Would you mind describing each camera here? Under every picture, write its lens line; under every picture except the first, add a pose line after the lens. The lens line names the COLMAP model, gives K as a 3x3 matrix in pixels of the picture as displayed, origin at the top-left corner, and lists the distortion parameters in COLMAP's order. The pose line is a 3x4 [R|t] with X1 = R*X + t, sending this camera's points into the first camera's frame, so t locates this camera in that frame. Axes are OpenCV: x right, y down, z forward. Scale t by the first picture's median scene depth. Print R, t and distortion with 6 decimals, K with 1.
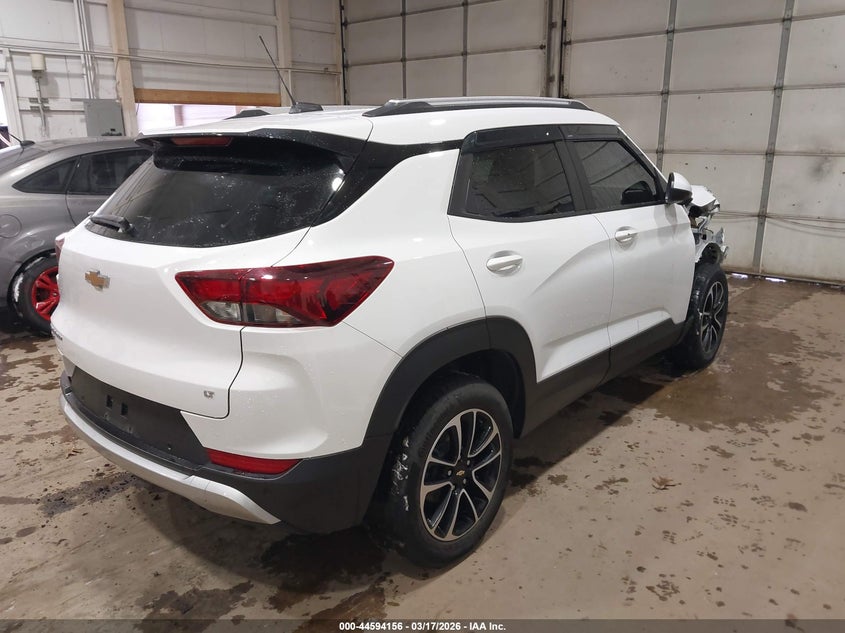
lens RADIAL K [[685.7, 0, 422.5], [0, 685.7, 316.5], [0, 0, 1]] dist [-0.022642, 0.004587]
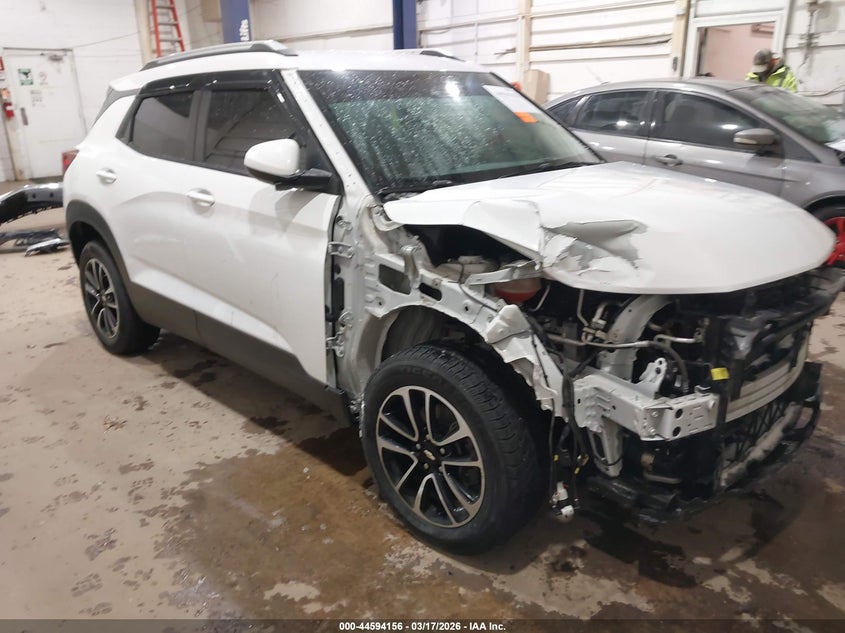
lens RADIAL K [[685.7, 0, 422.5], [0, 685.7, 316.5], [0, 0, 1]] dist [-0.022642, 0.004587]
pose [[-0.078717, 0.329415, -0.940898, 1.065023], [-0.240419, 0.909695, 0.338604, -0.321006], [0.967472, 0.252864, 0.007589, 1.201093]]
